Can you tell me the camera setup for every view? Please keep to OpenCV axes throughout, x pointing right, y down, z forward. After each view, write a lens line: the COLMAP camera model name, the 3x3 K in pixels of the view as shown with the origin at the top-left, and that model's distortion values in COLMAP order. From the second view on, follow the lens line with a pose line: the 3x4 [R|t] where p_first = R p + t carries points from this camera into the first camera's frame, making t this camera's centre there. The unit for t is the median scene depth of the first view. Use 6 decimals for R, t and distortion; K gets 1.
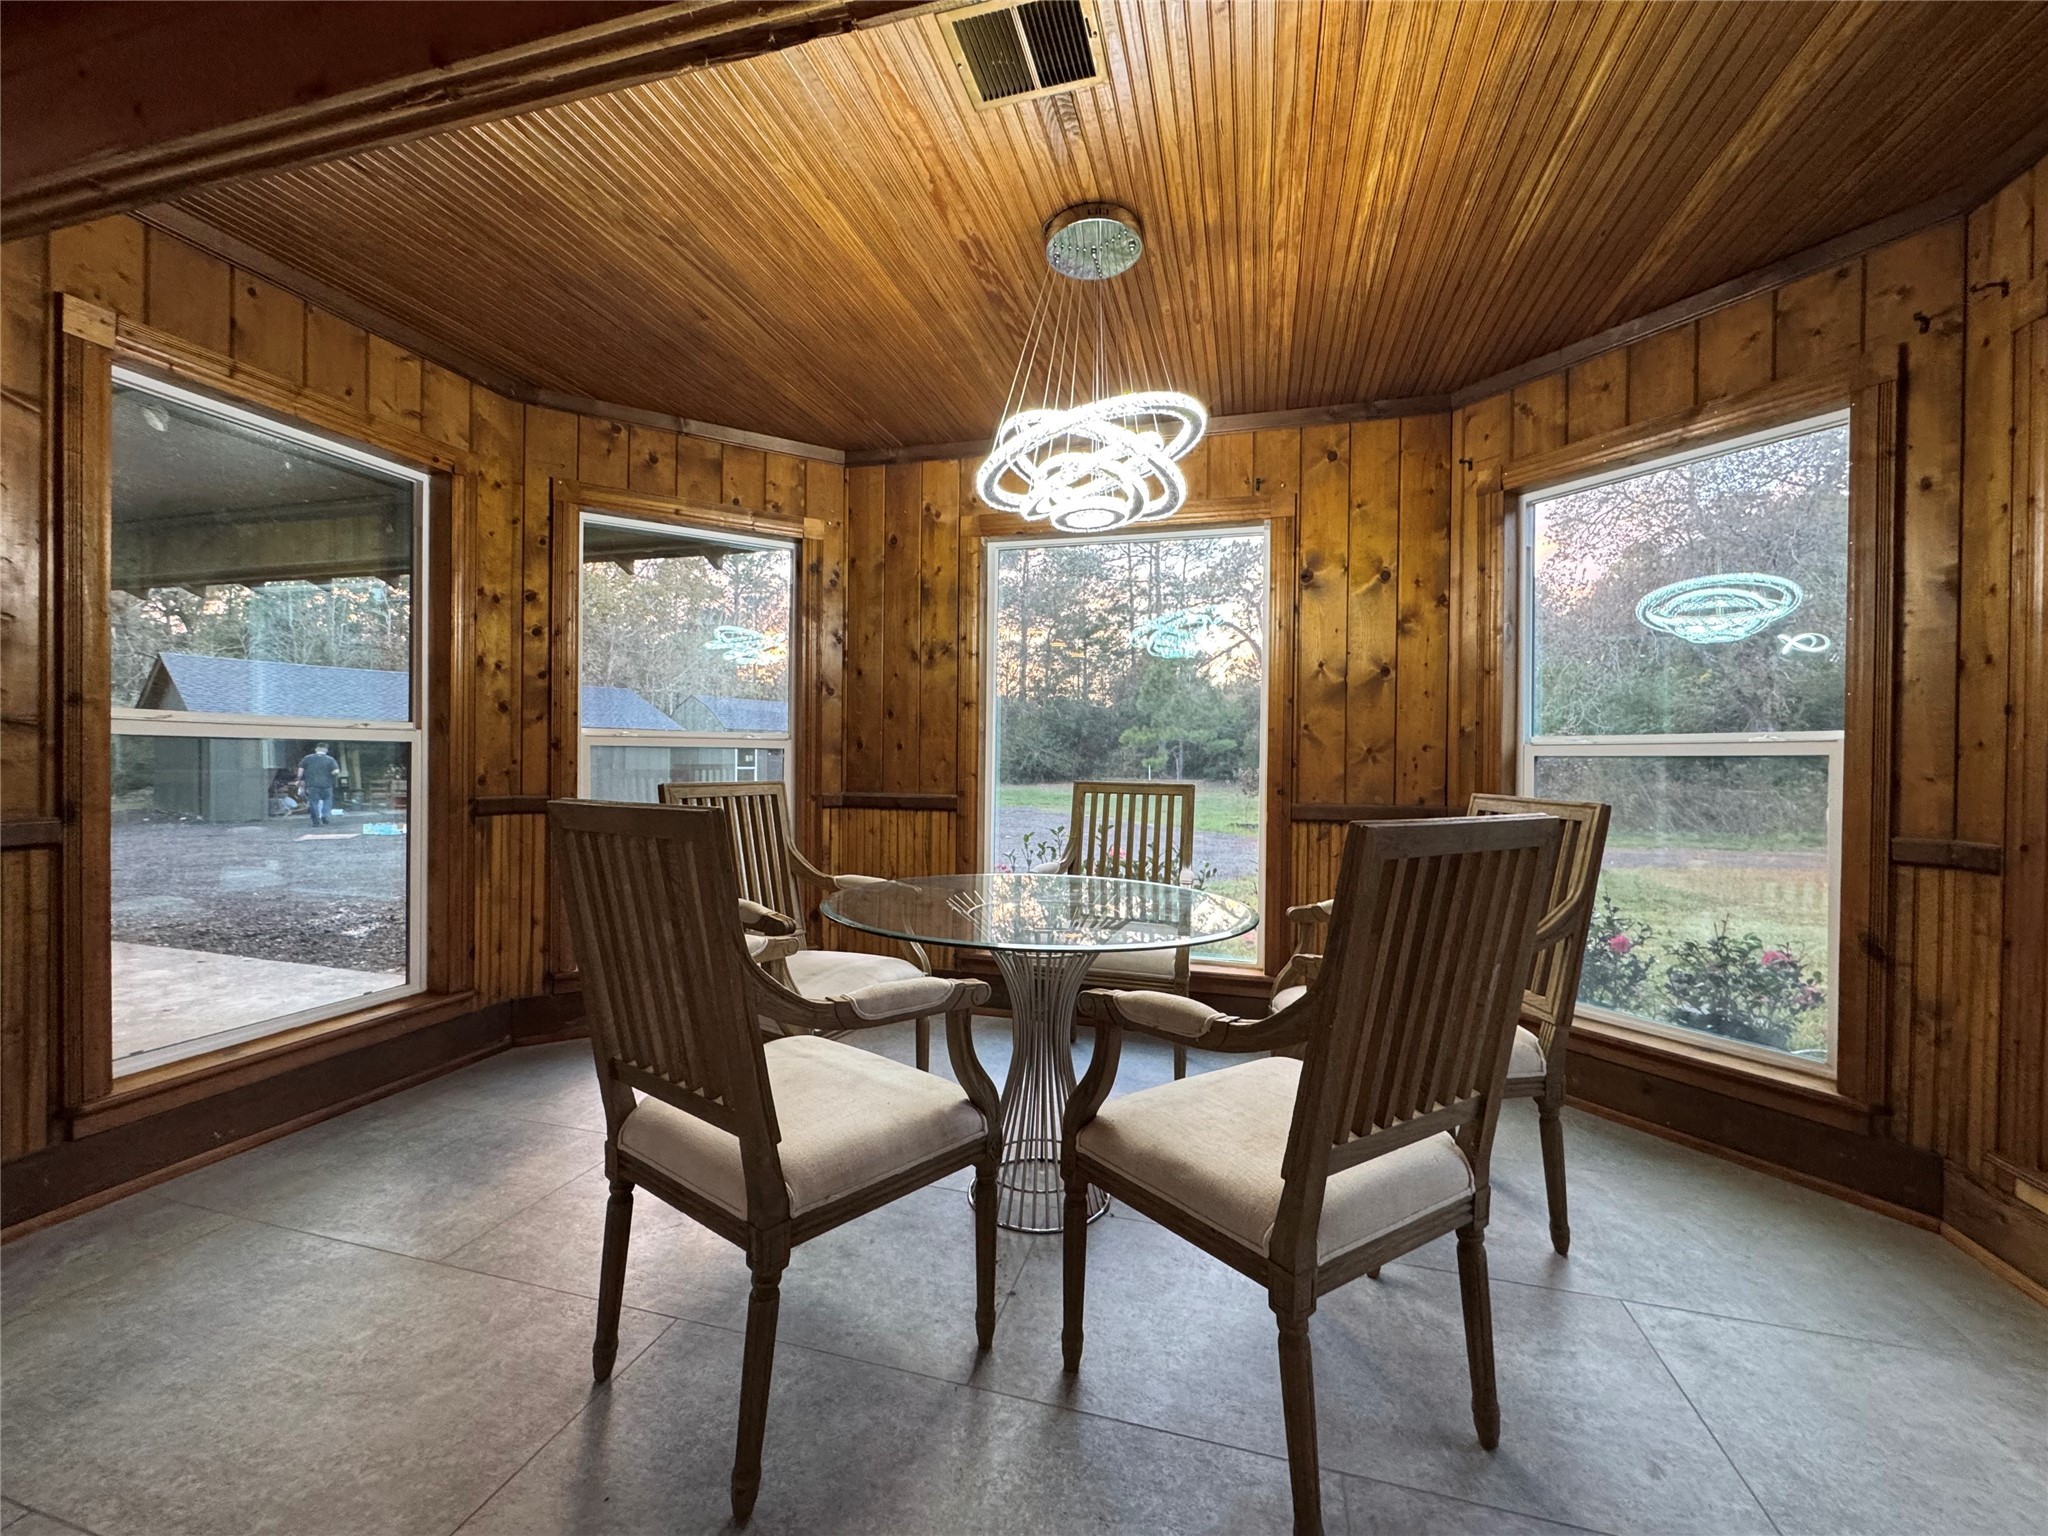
lens RADIAL K [[823.4, 0, 1025.6], [0, 823.4, 767.0], [0, 0, 1]] dist [-0.003721, -0.000162]
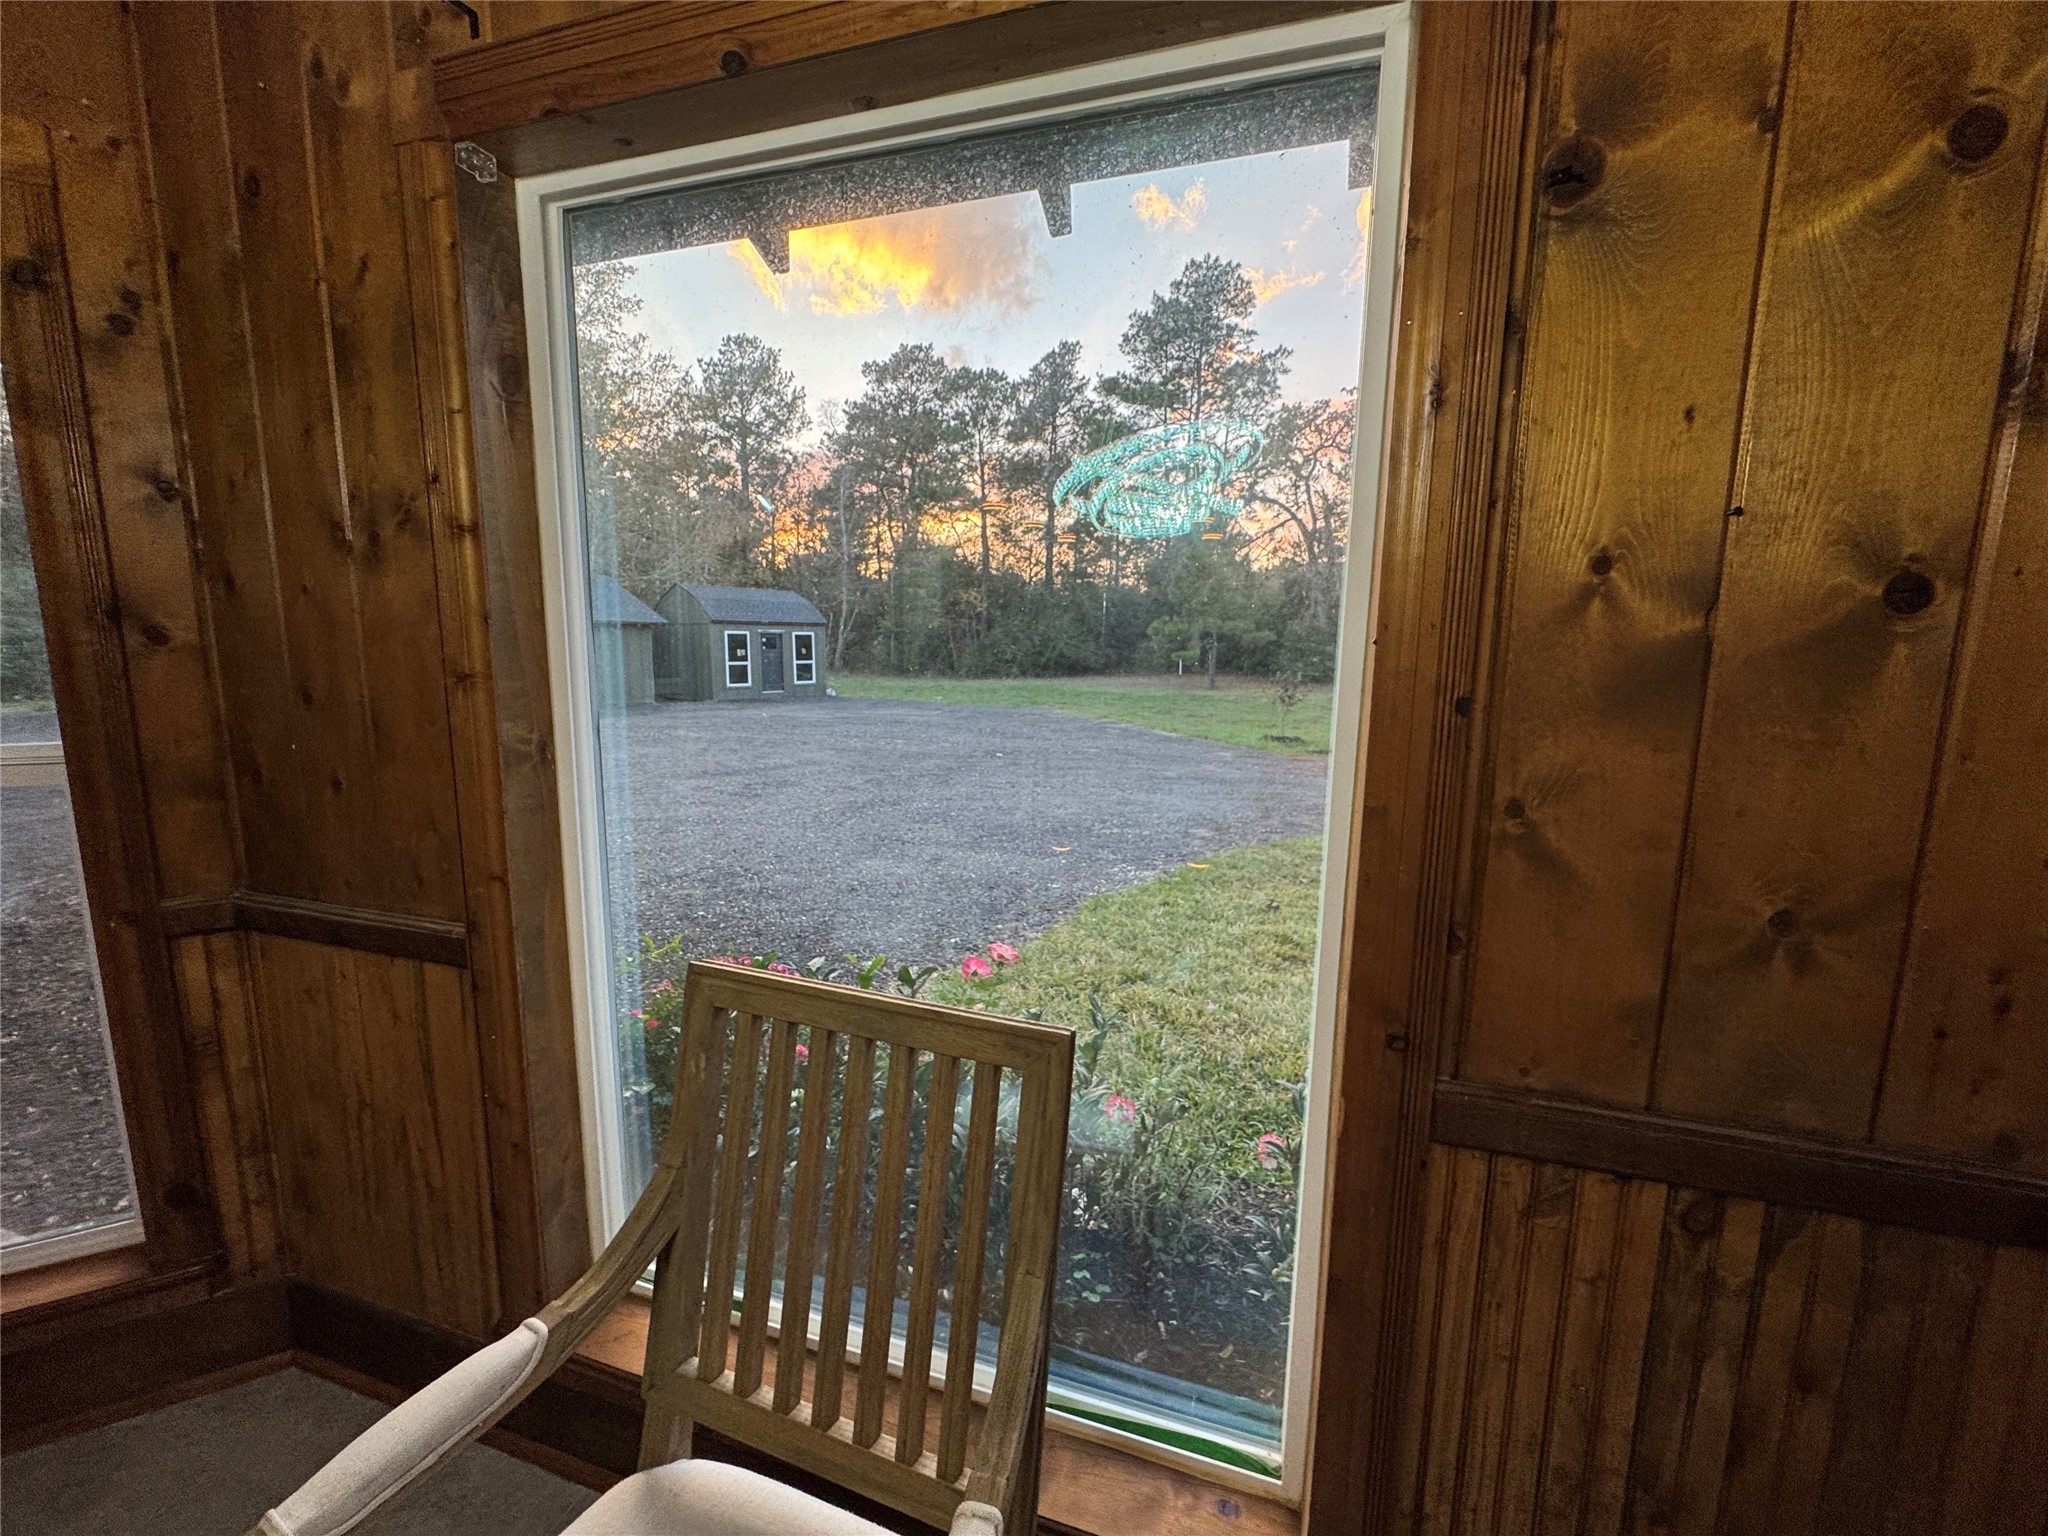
lens RADIAL K [[823.4, 0, 1024.6], [0, 823.4, 764.8], [0, 0, 1]] dist [-0.003721, -0.000162]
pose [[0.999064, 0.007764, -0.042543, 0.170971], [-0.001974, 0.990915, 0.134477, -0.083529], [0.043201, -0.134267, 0.990003, 0.639109]]
